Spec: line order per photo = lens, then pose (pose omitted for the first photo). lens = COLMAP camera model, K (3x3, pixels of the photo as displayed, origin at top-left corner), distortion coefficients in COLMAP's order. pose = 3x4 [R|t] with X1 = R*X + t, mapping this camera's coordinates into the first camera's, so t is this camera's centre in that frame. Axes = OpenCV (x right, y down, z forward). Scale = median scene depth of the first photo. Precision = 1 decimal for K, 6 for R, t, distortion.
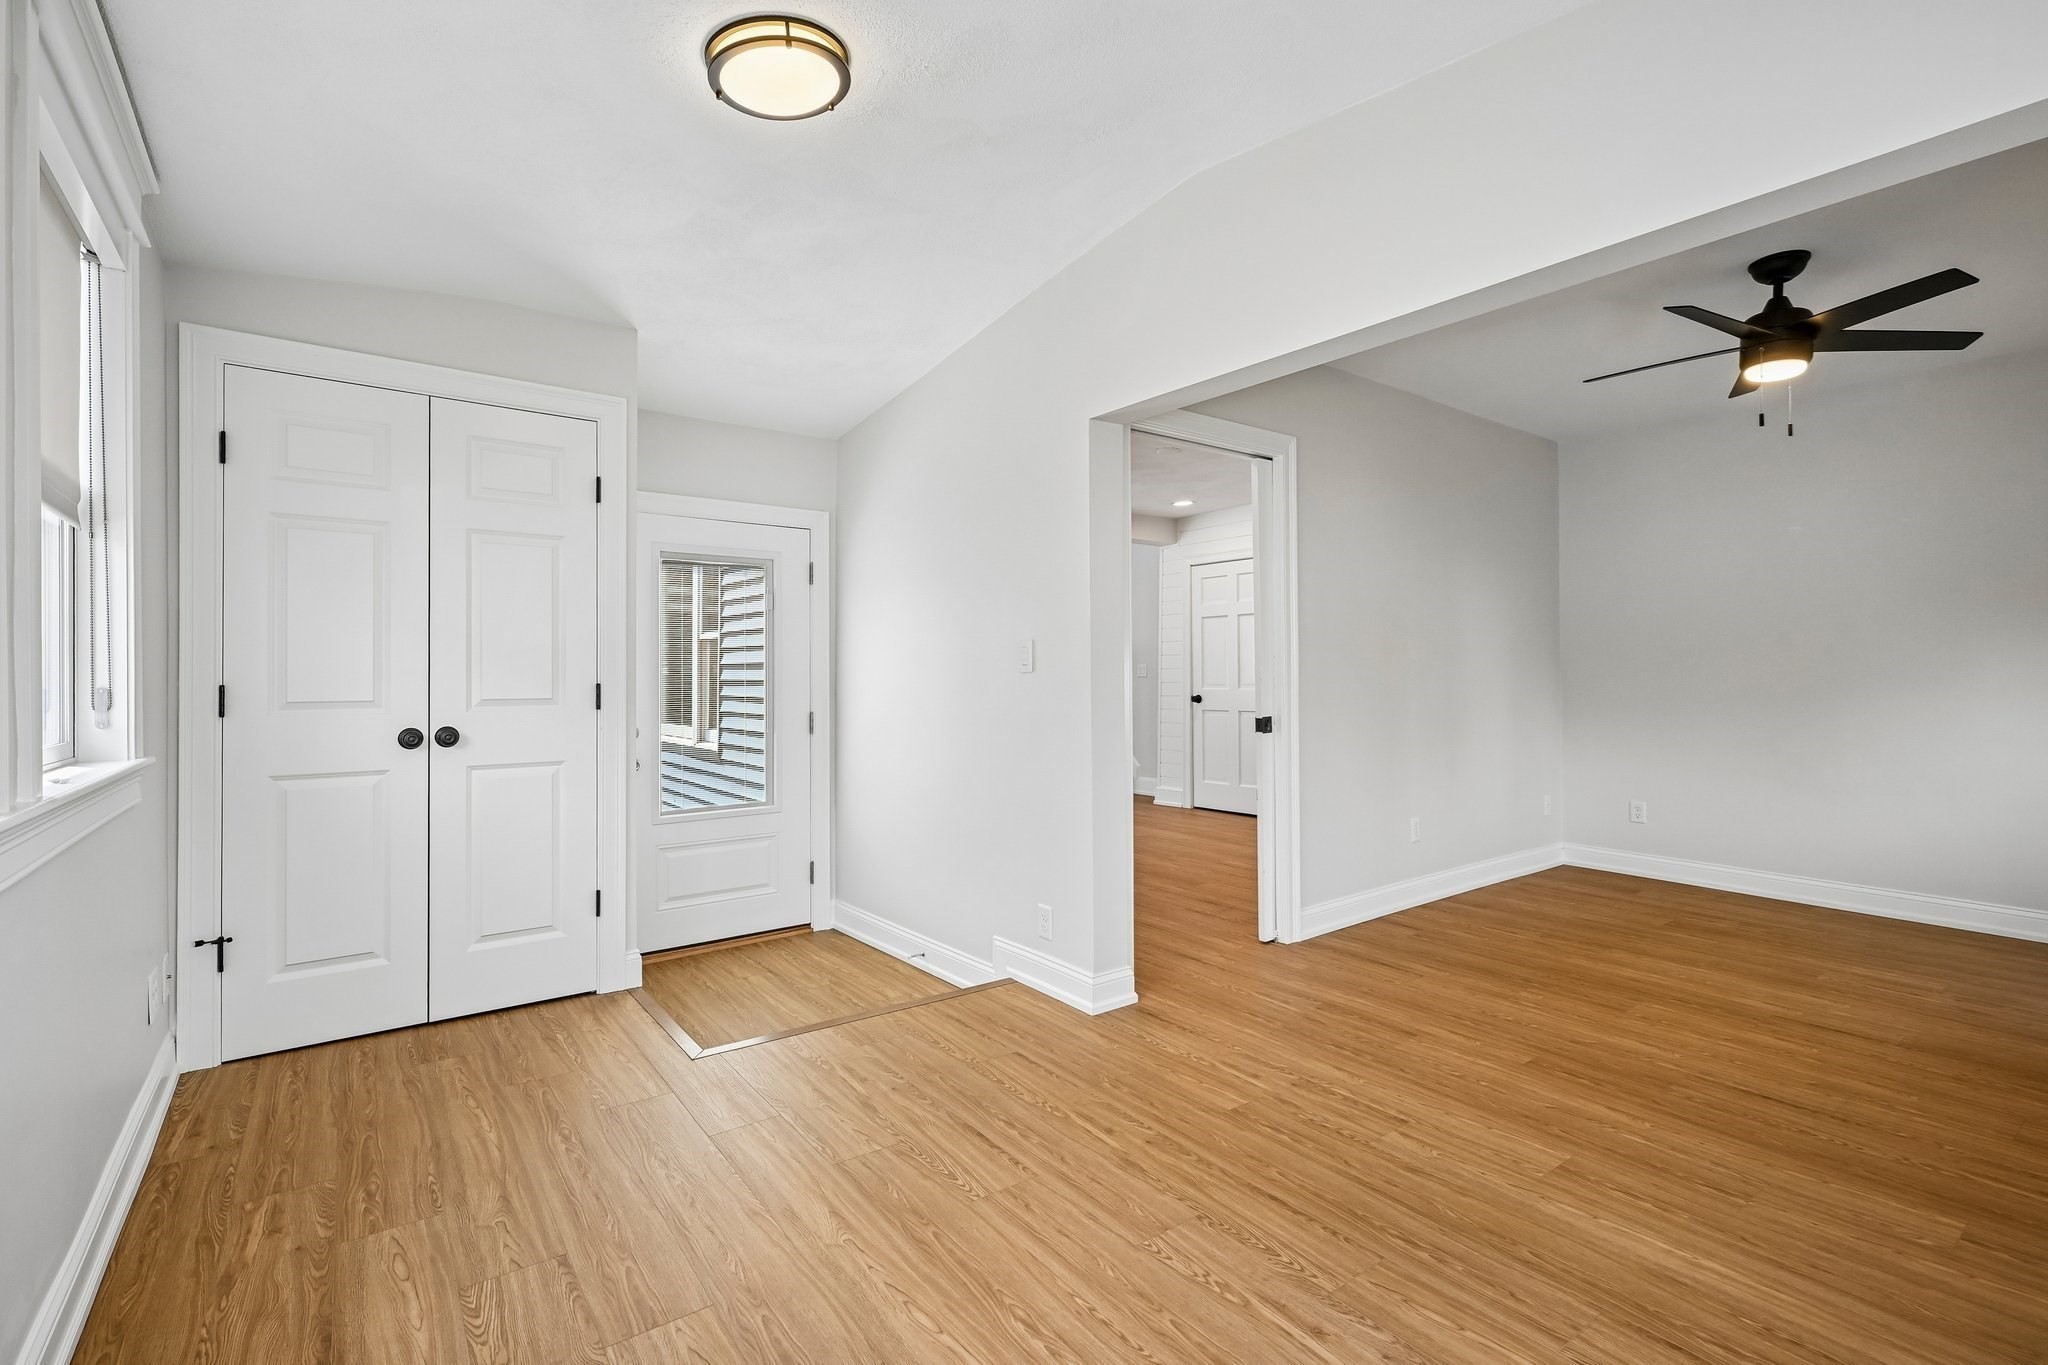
lens RADIAL K [[918.6, 0, 1028.4], [0, 918.6, 673.8], [0, 0, 1]] dist [0.000319, -0.000086]
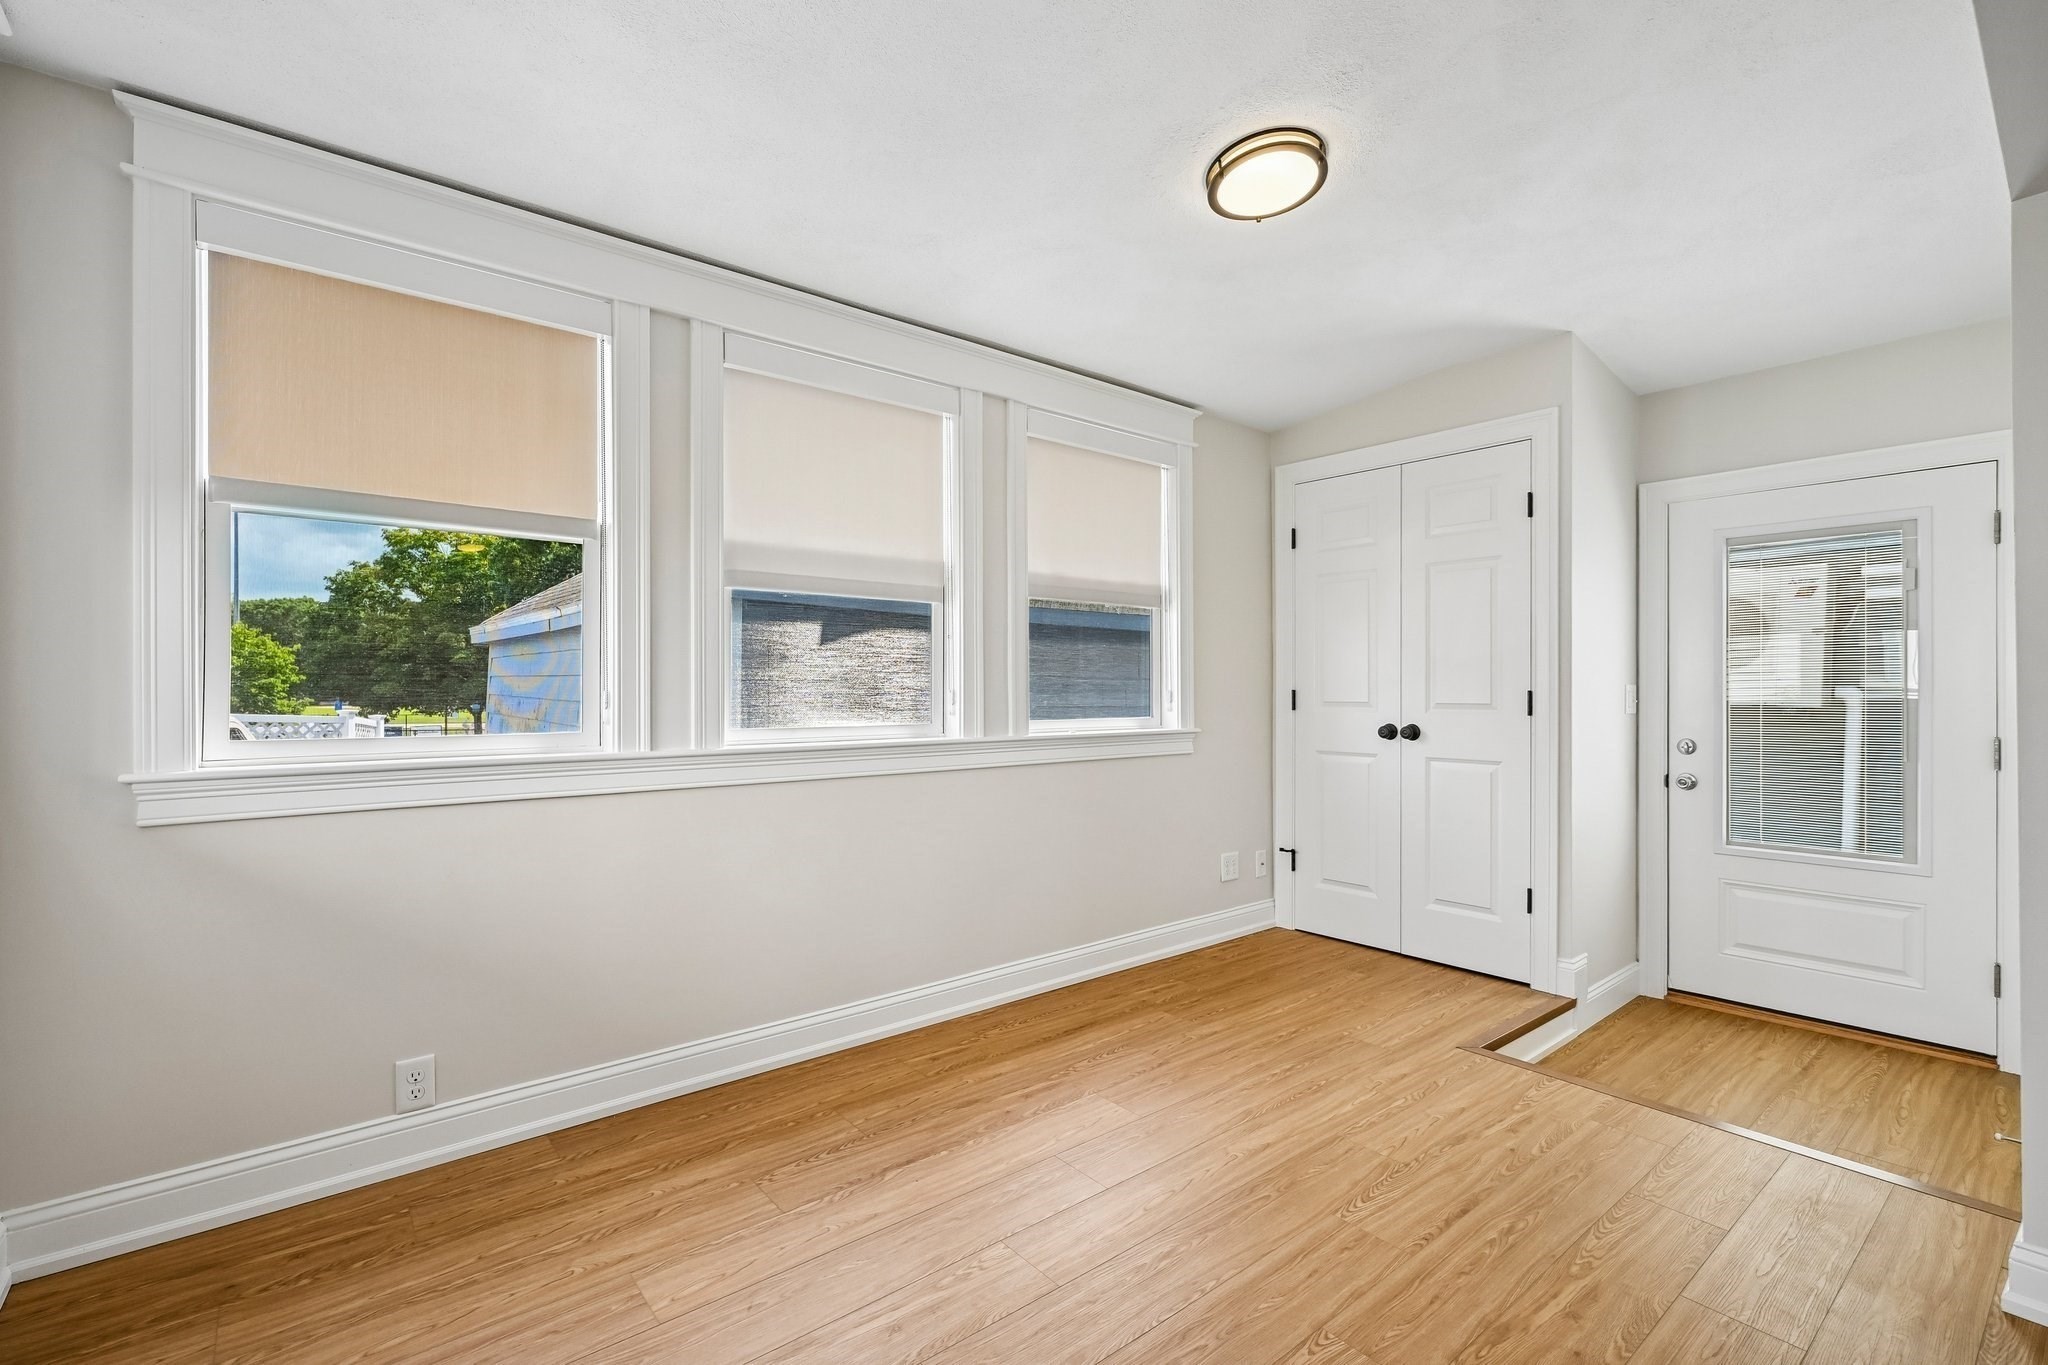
lens RADIAL K [[918.6, 0, 1022.0], [0, 918.6, 693.0], [0, 0, 1]] dist [0.000319, -0.000086]
pose [[0.045019, 0.009610, -0.998940, 0.707276], [0.002185, 0.999950, 0.009719, 0.002057], [0.998984, -0.002620, 0.044996, 0.485852]]
